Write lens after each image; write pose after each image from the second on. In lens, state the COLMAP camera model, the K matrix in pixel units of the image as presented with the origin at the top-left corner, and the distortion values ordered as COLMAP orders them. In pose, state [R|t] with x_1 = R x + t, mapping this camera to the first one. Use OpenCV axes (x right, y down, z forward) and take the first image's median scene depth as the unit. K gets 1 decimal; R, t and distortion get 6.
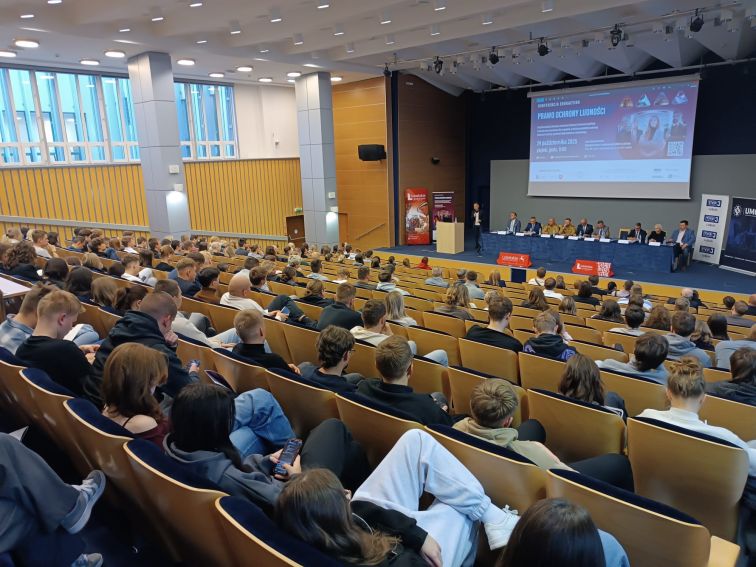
lens RADIAL K [[539.0, 0, 375.0], [0, 539.0, 289.8], [0, 0, 1]] dist [0.024145, -0.019505]
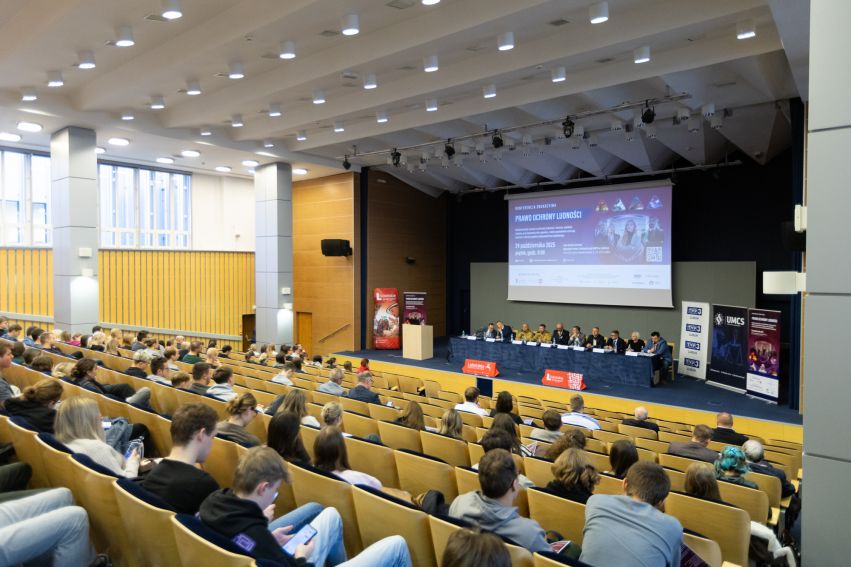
lens RADIAL K [[538.6, 0, 416.9], [0, 538.6, 287.7], [0, 0, 1]] dist [-0.002581, -0.003873]
pose [[0.999088, 0.032593, 0.027576, 0.120384], [-0.026191, 0.977989, -0.207008, 0.000595], [-0.033716, 0.206097, 0.977951, 0.114540]]
